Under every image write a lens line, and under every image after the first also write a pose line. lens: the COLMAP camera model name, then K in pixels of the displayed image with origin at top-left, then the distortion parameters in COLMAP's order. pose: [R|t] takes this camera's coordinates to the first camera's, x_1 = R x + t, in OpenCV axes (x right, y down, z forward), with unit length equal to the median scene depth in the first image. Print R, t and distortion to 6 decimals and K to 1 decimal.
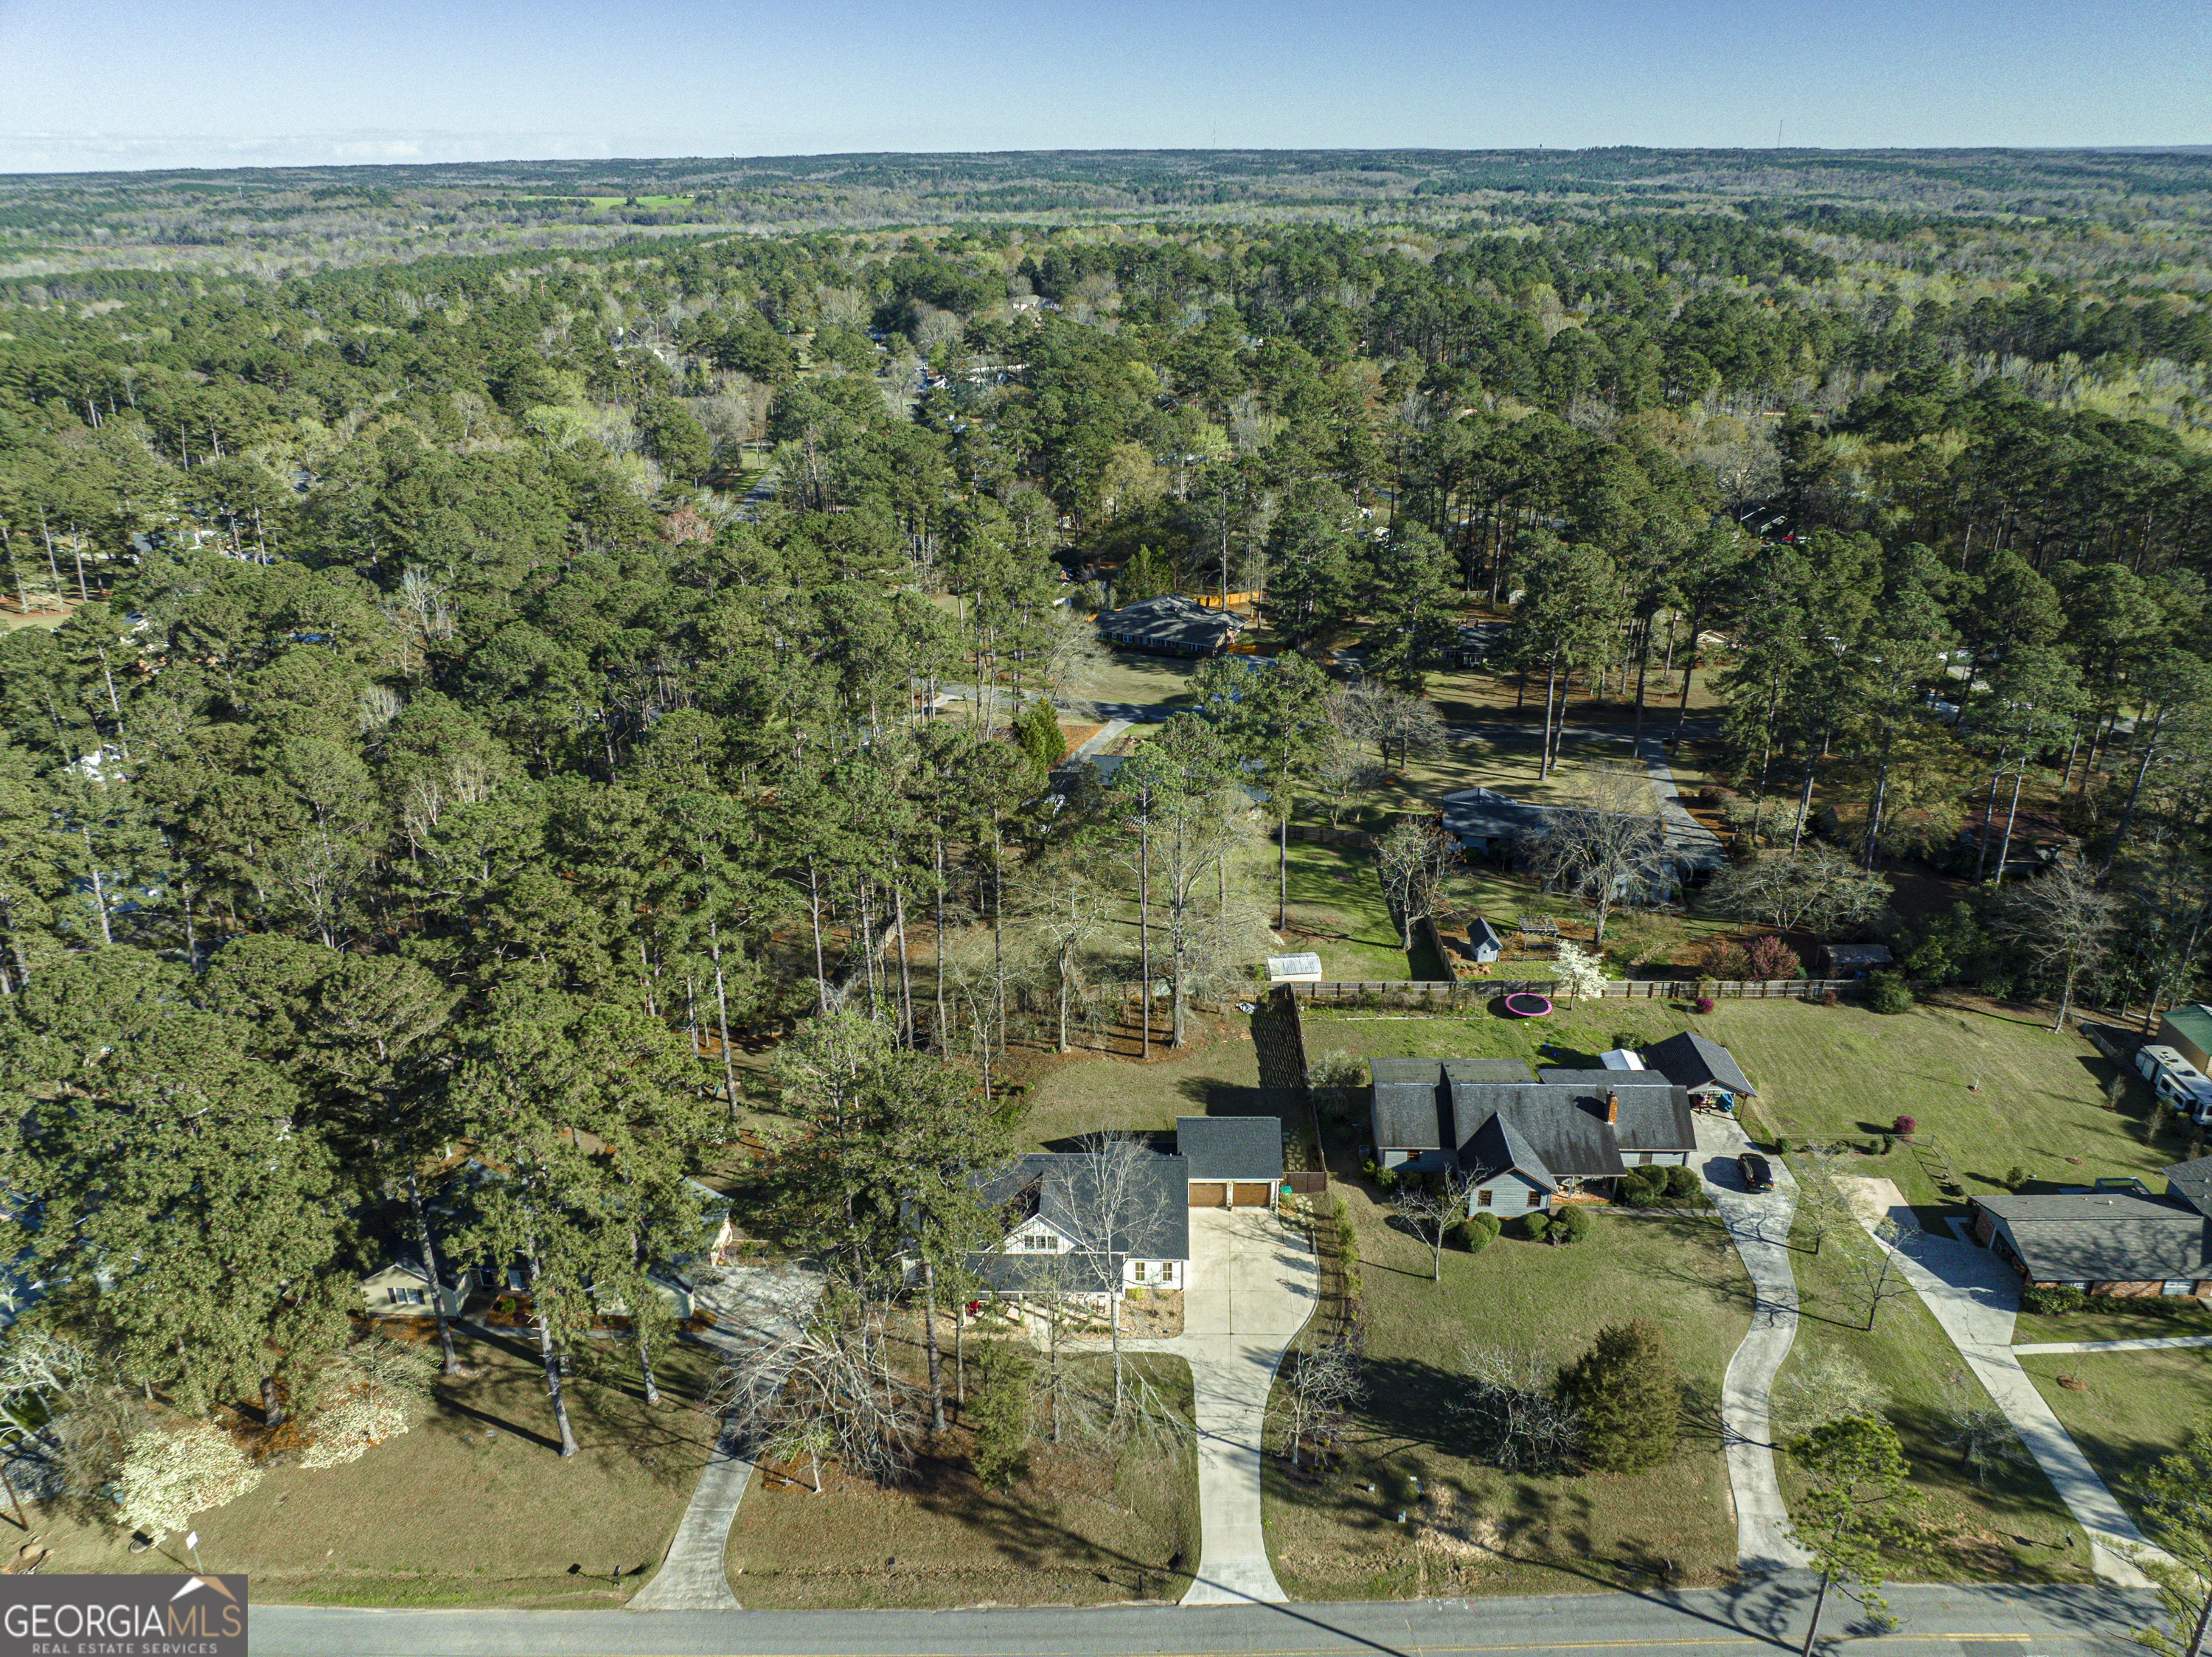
lens RADIAL K [[1551.8, 0, 1104.5], [0, 1551.8, 850.3], [0, 0, 1]] dist [-0.040405, 0.006388]
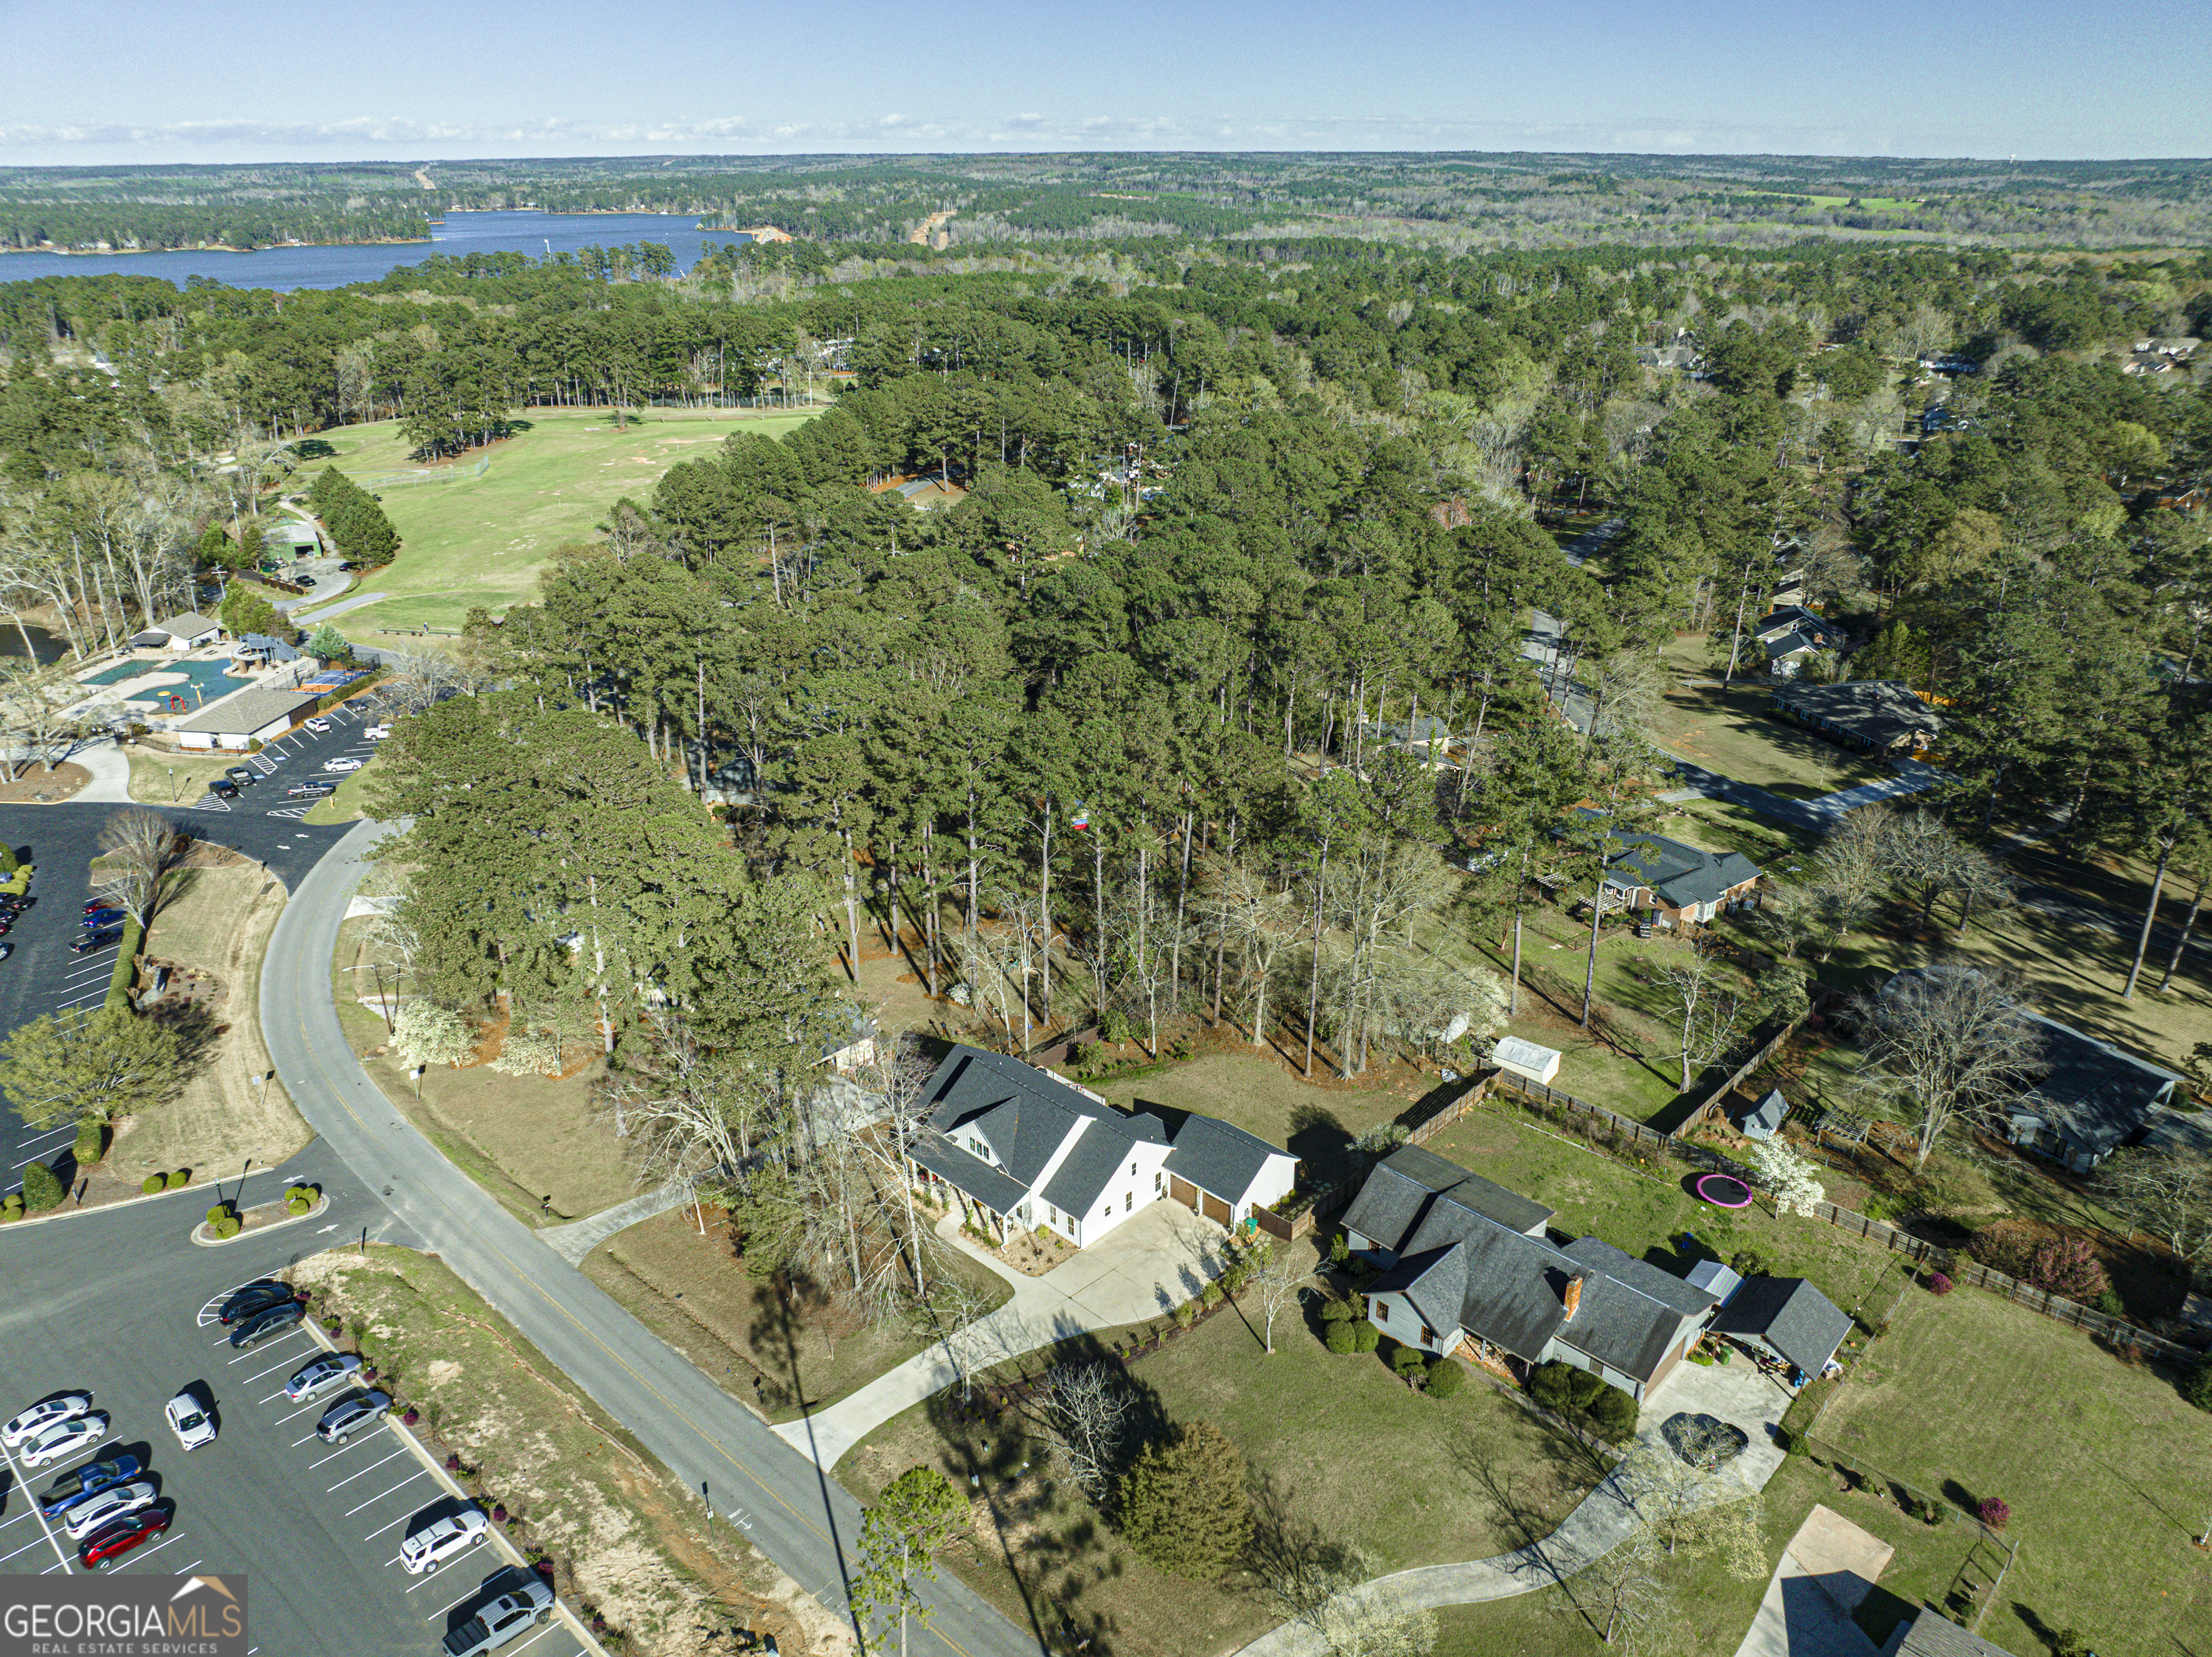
lens RADIAL K [[1551.8, 0, 1106.2], [0, 1551.8, 820.5], [0, 0, 1]] dist [-0.040405, 0.006388]
pose [[0.747040, 0.273748, -0.605799, 0.490269], [-0.280945, 0.955907, 0.085508, -0.074401], [0.602495, 0.106319, 0.791009, 0.102858]]
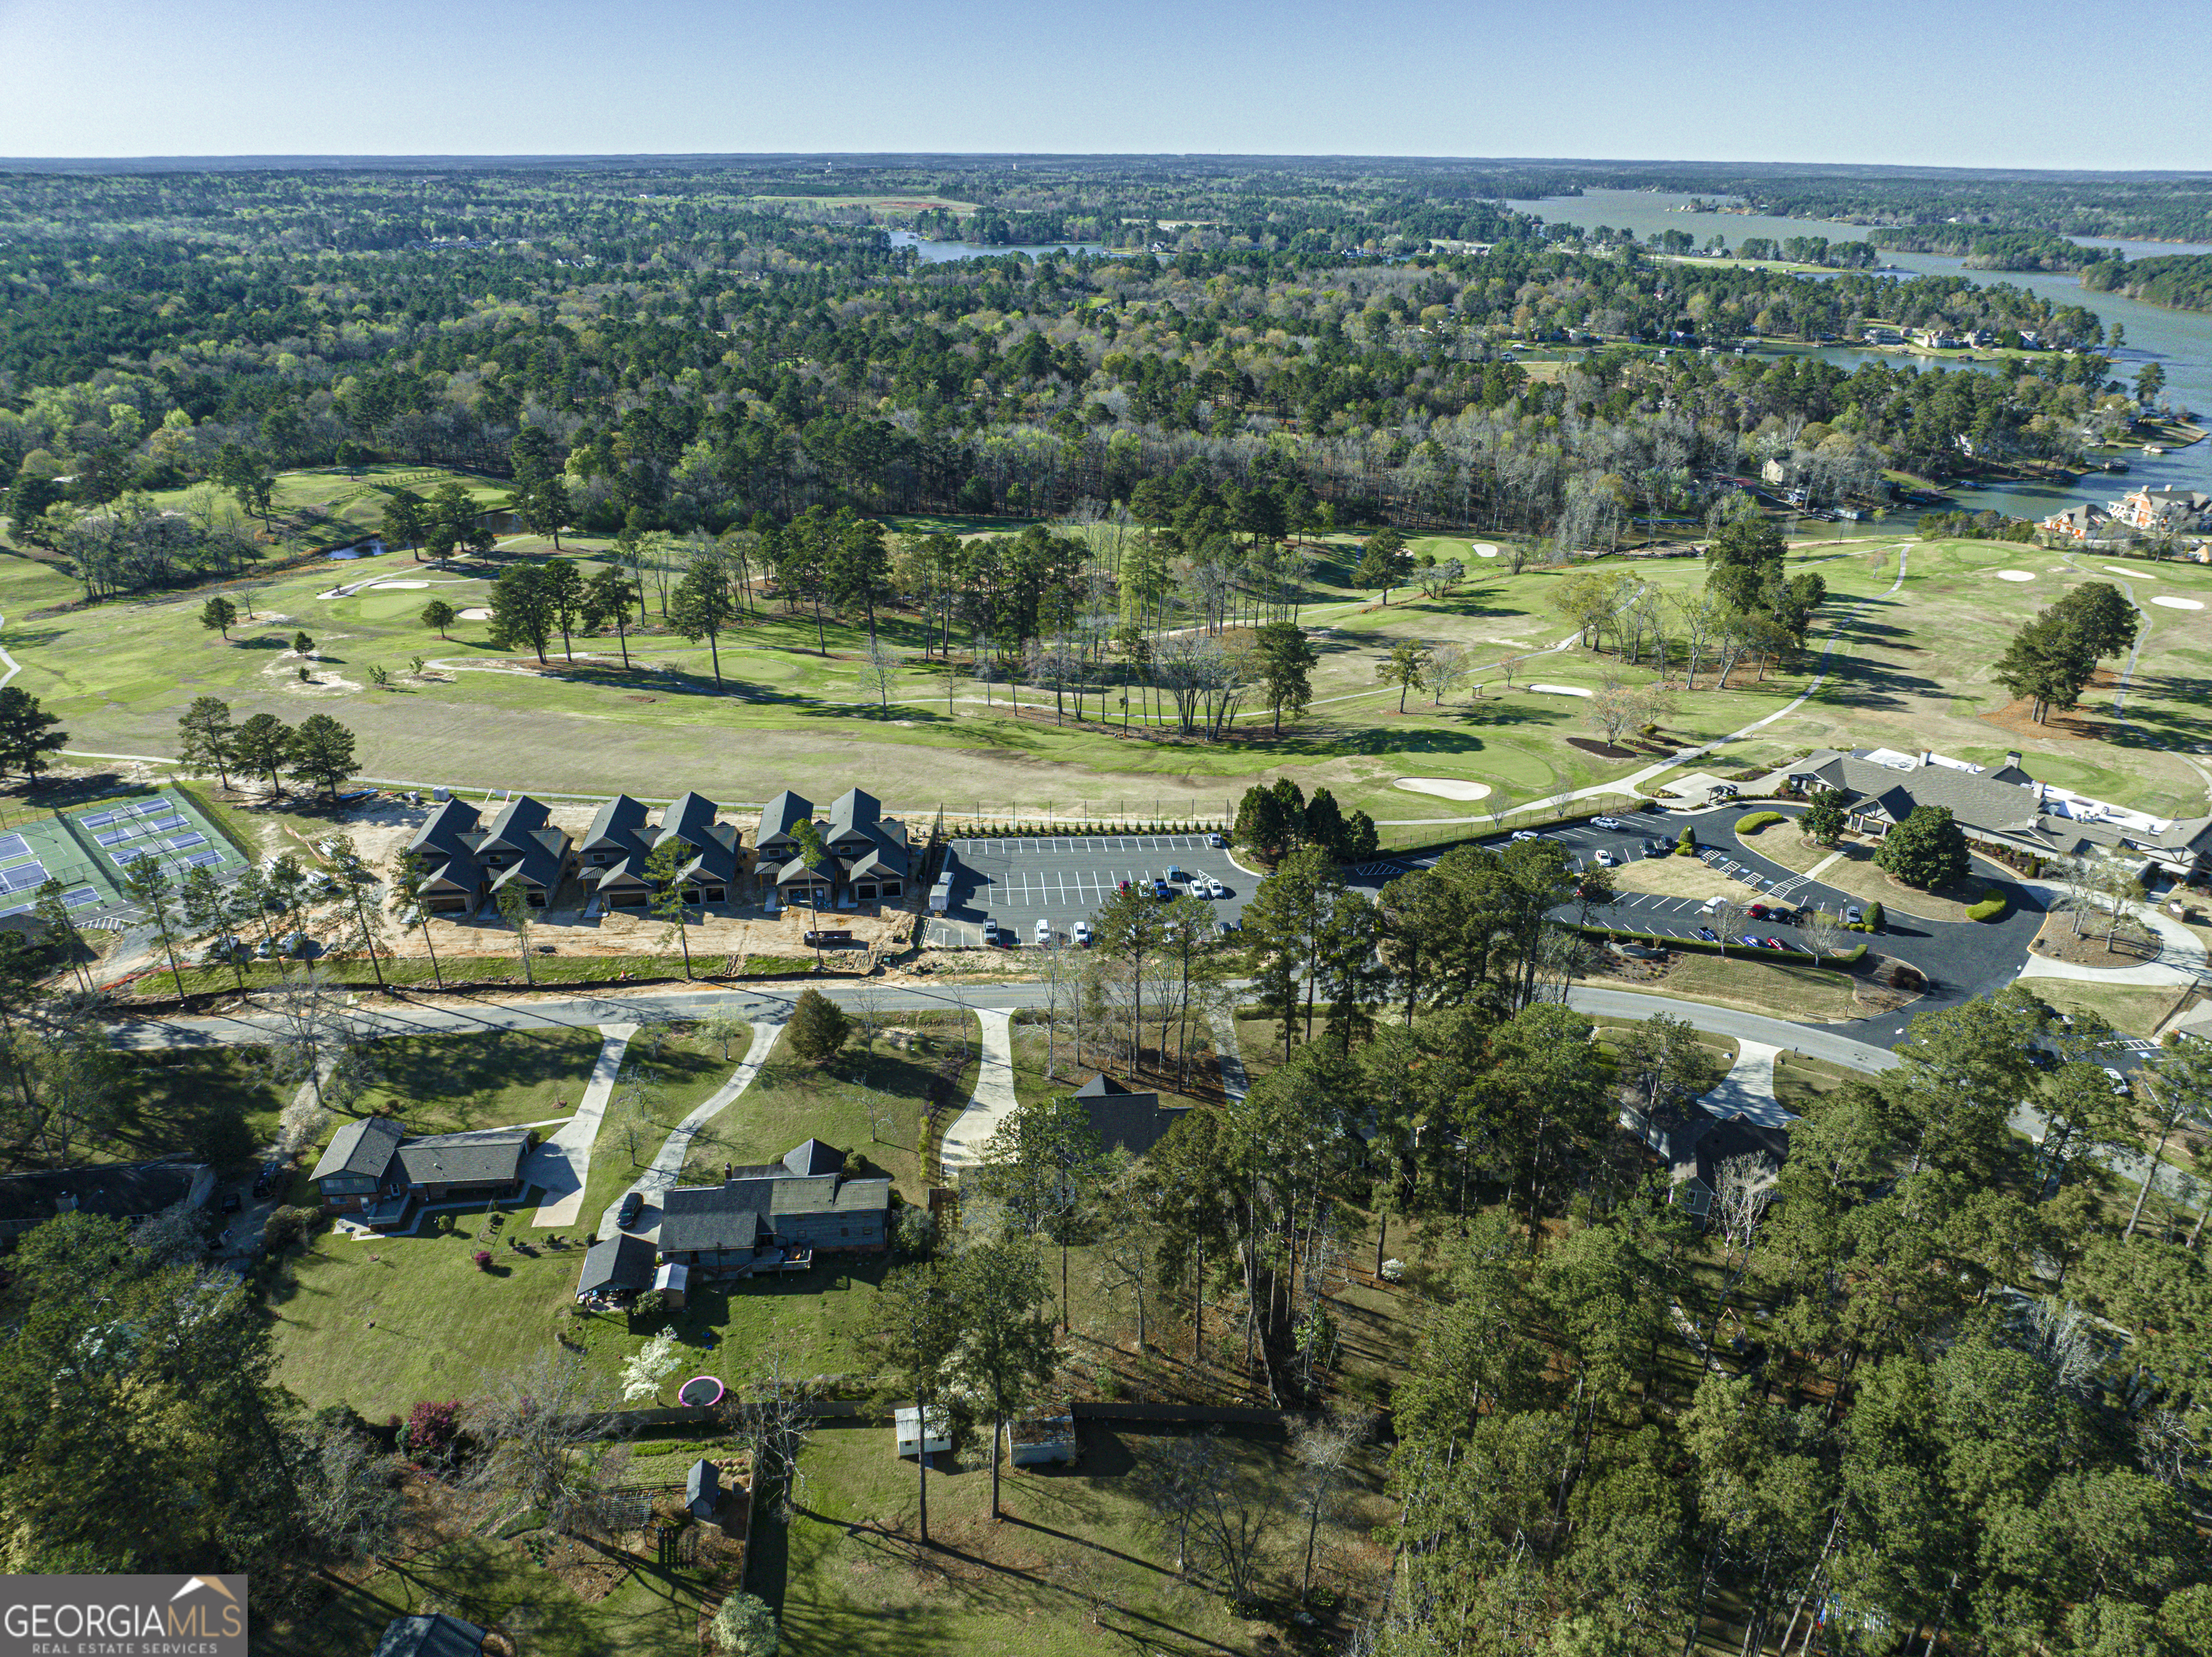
lens RADIAL K [[1551.8, 0, 1111.3], [0, 1551.8, 835.3], [0, 0, 1]] dist [-0.040405, 0.006388]
pose [[-0.991509, 0.059112, -0.115823, 0.102279], [-0.047907, 0.662004, 0.747968, -0.954510], [0.120889, 0.747166, -0.653551, 1.464621]]
